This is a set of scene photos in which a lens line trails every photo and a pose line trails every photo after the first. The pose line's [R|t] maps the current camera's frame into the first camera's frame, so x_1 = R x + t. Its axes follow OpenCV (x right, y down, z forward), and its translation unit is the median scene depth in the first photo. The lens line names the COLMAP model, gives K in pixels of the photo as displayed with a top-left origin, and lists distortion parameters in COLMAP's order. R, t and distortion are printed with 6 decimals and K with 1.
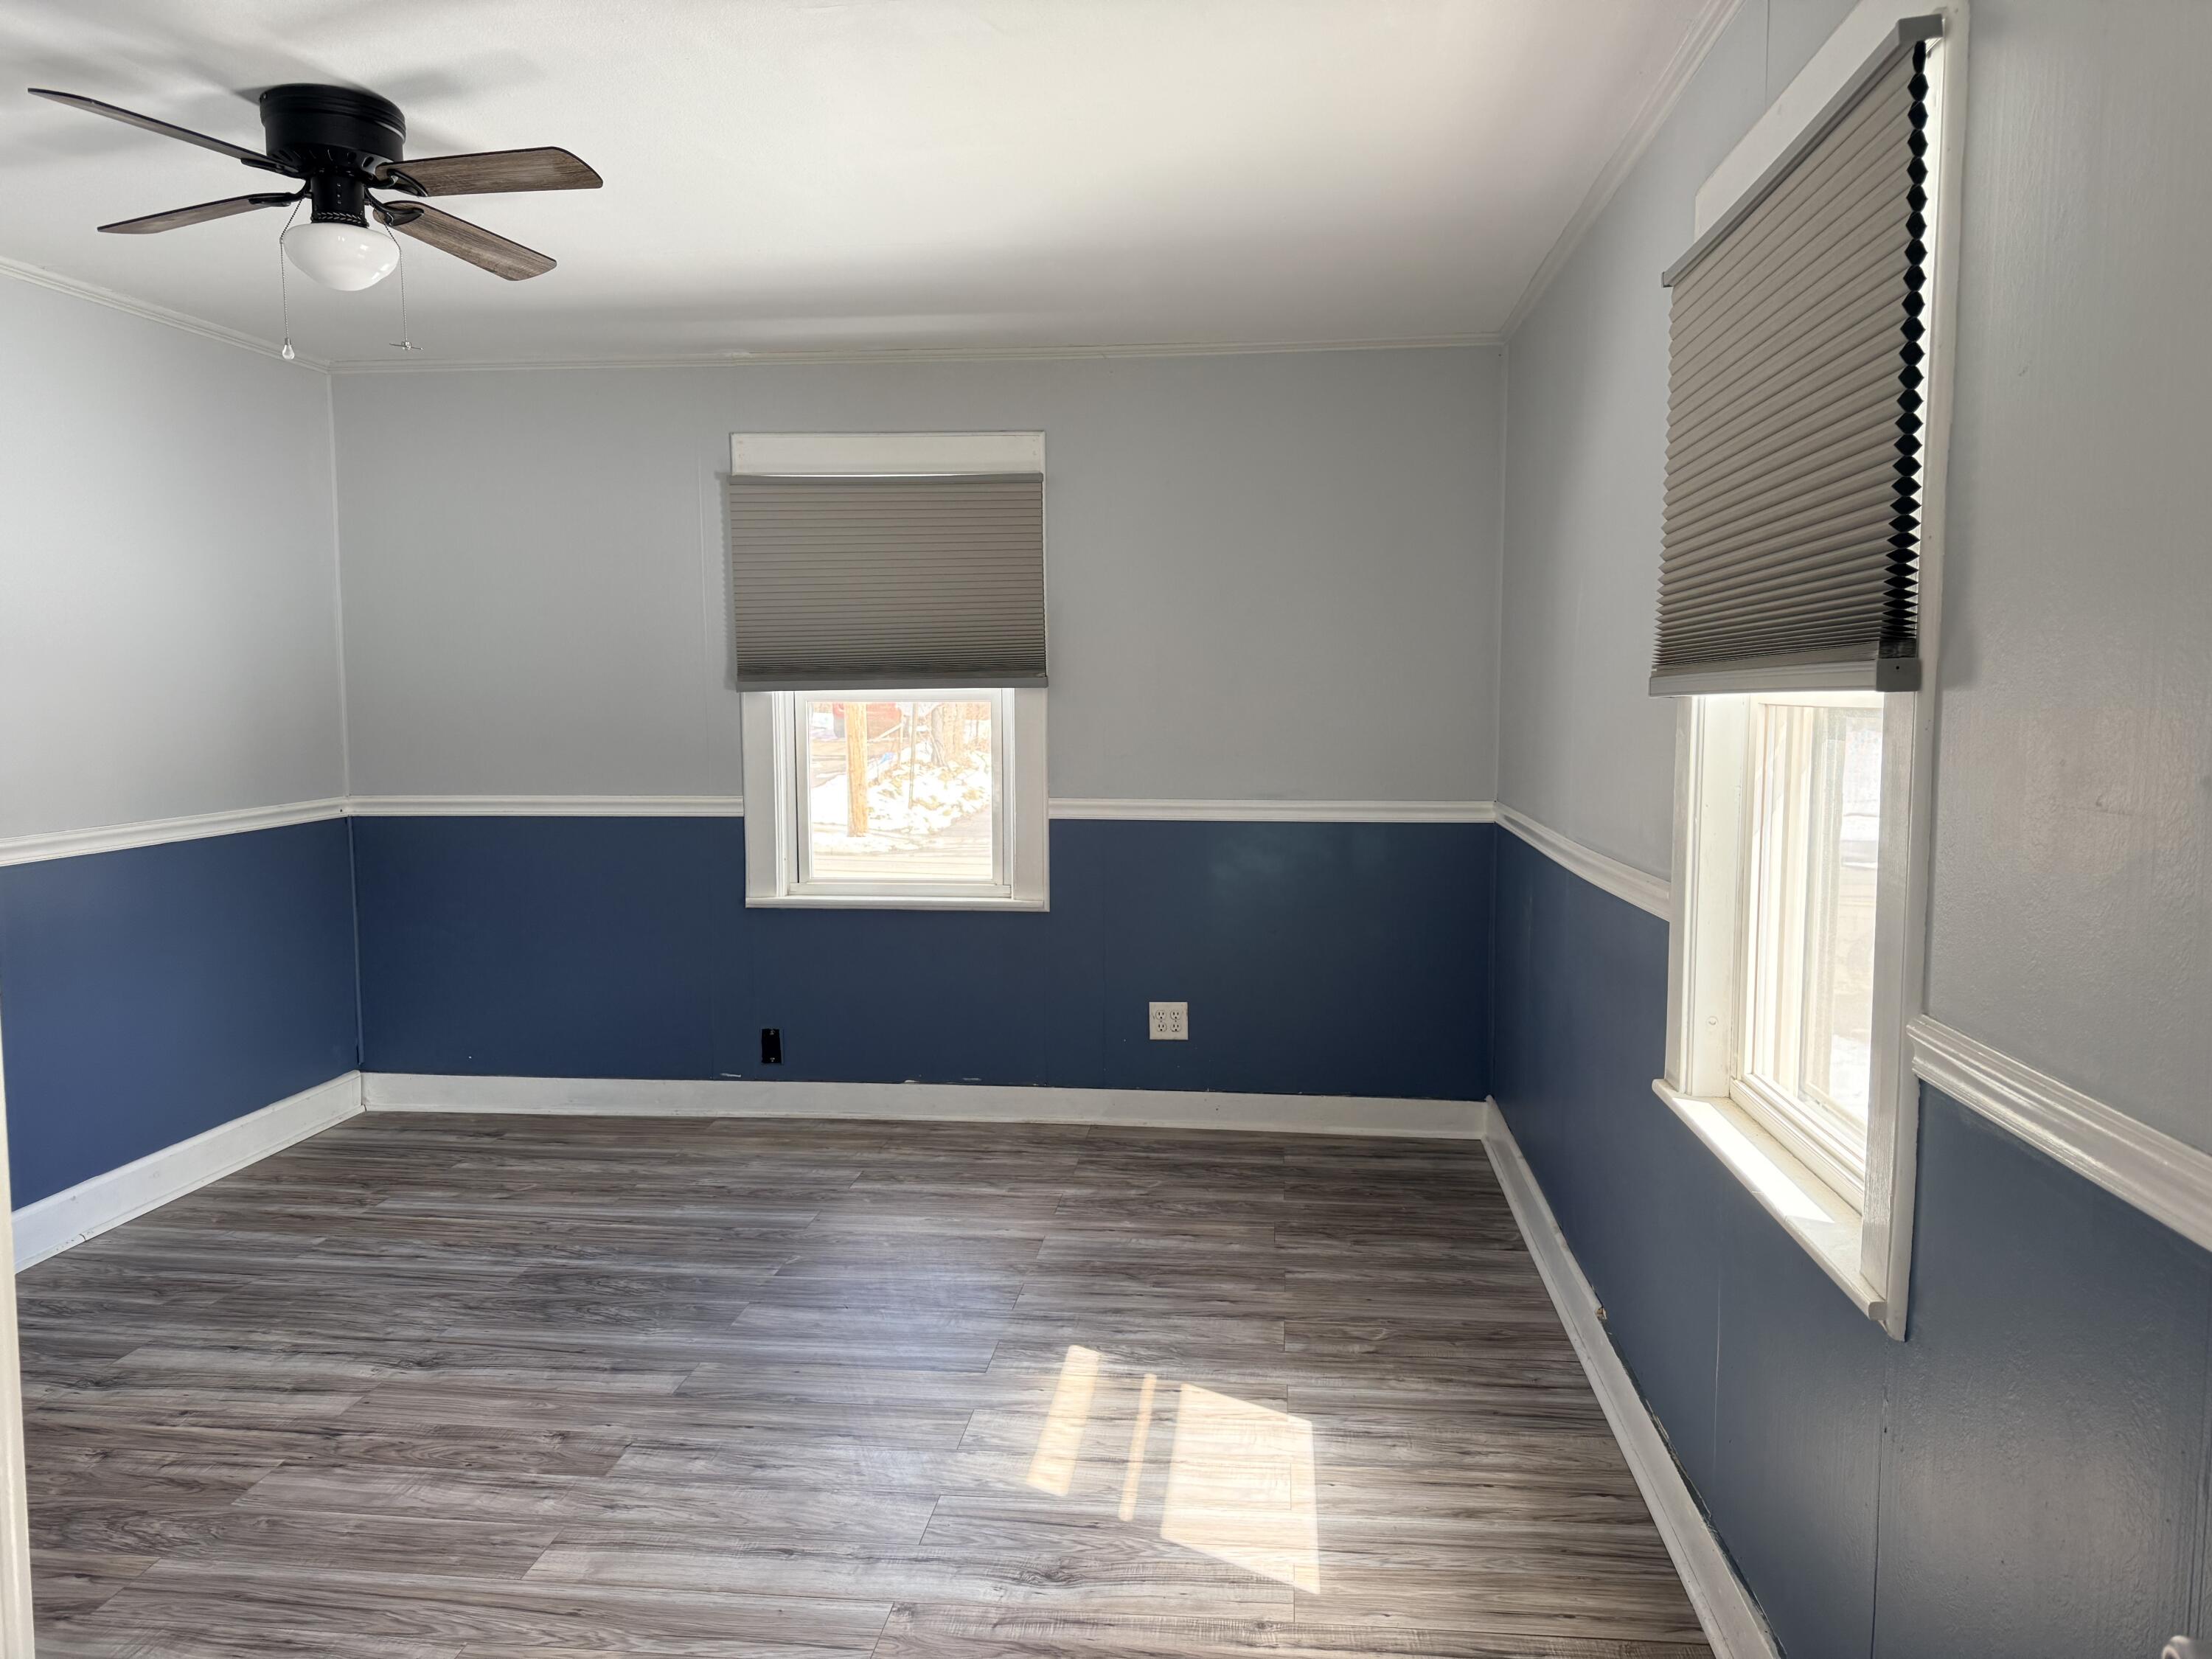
lens RADIAL K [[1565.9, 0, 1108.6], [0, 1565.9, 831.5], [0, 0, 1]] dist [0.047274, -0.046518]
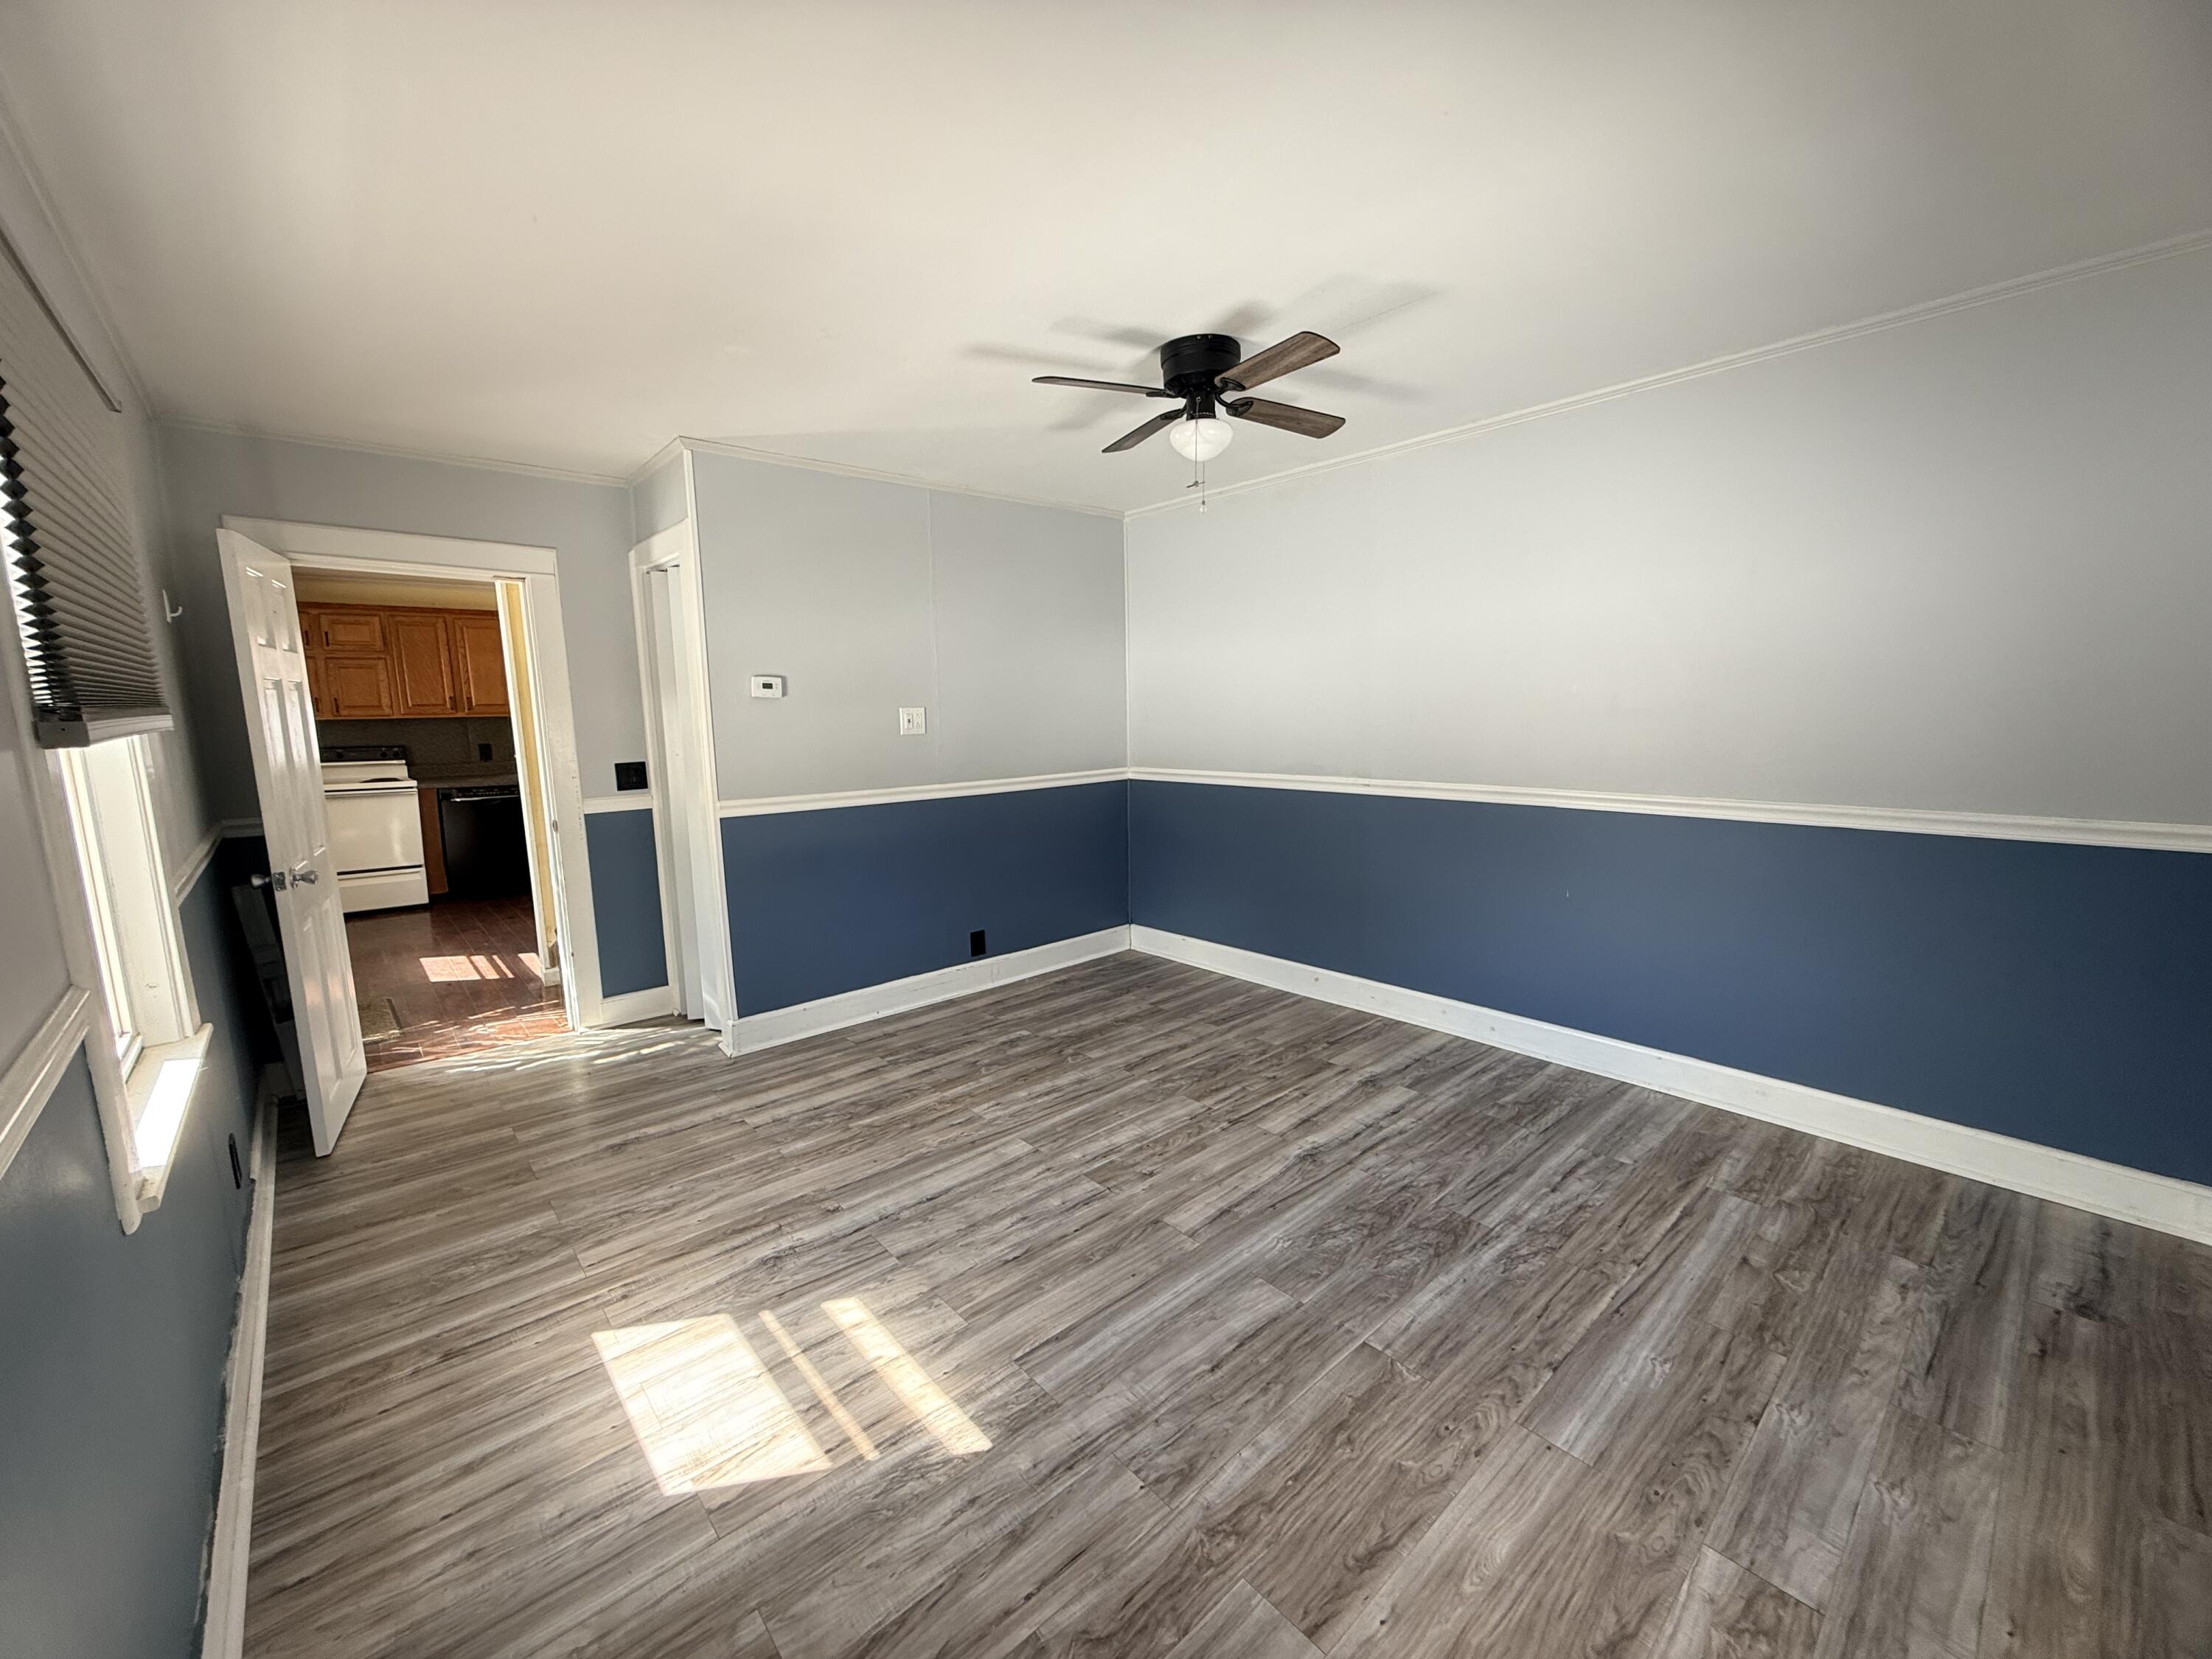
lens RADIAL K [[882.1, 0, 1100.4], [0, 882.1, 827.3], [0, 0, 1]] dist [0.004568, -0.000962]
pose [[-0.674318, 0.125144, -0.727759, 0.275795], [-0.042801, 0.977255, 0.207704, -0.135287], [0.737199, 0.171208, -0.653625, 1.403165]]
